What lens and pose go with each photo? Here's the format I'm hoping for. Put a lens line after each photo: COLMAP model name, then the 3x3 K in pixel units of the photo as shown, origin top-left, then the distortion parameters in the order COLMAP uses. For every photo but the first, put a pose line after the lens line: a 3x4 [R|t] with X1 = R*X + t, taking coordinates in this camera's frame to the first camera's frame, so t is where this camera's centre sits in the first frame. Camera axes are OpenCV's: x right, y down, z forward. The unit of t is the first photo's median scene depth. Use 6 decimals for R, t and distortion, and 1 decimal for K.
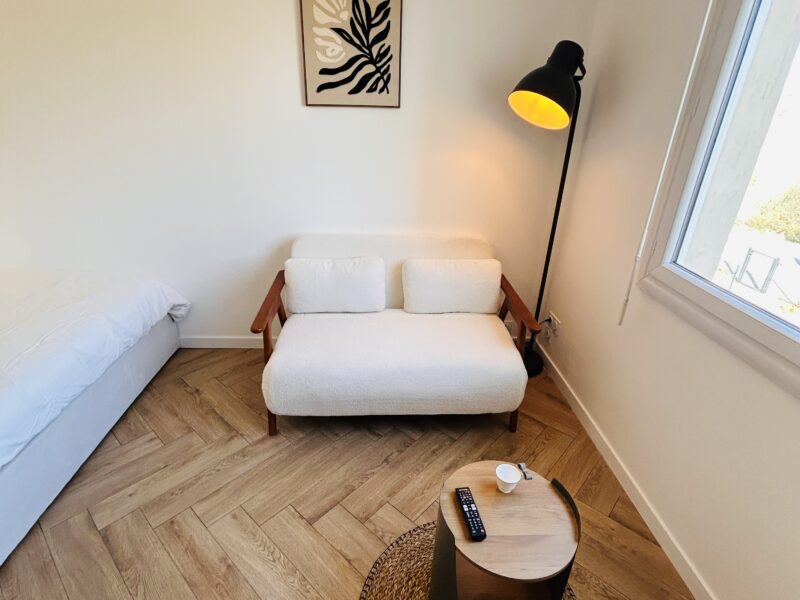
lens RADIAL K [[428.5, 0, 400.8], [0, 428.5, 301.2], [0, 0, 1]] dist [-0.003550, 0.002170]
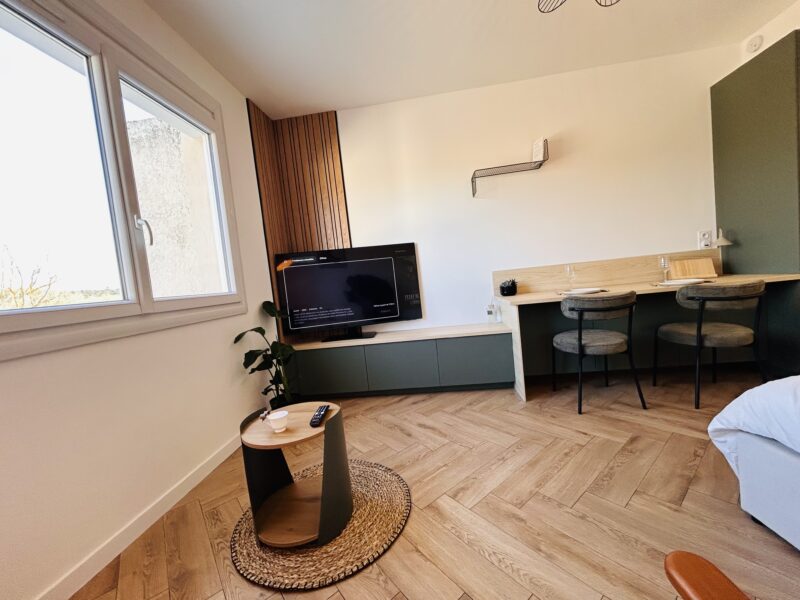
lens RADIAL K [[320.7, 0, 401.1], [0, 320.7, 298.9], [0, 0, 1]] dist [0.000343, -0.000114]
pose [[-0.985282, 0.057471, 0.160985, -0.189153], [0.128262, 0.871121, 0.474021, -0.206736], [-0.112995, 0.487693, -0.865672, 1.087119]]
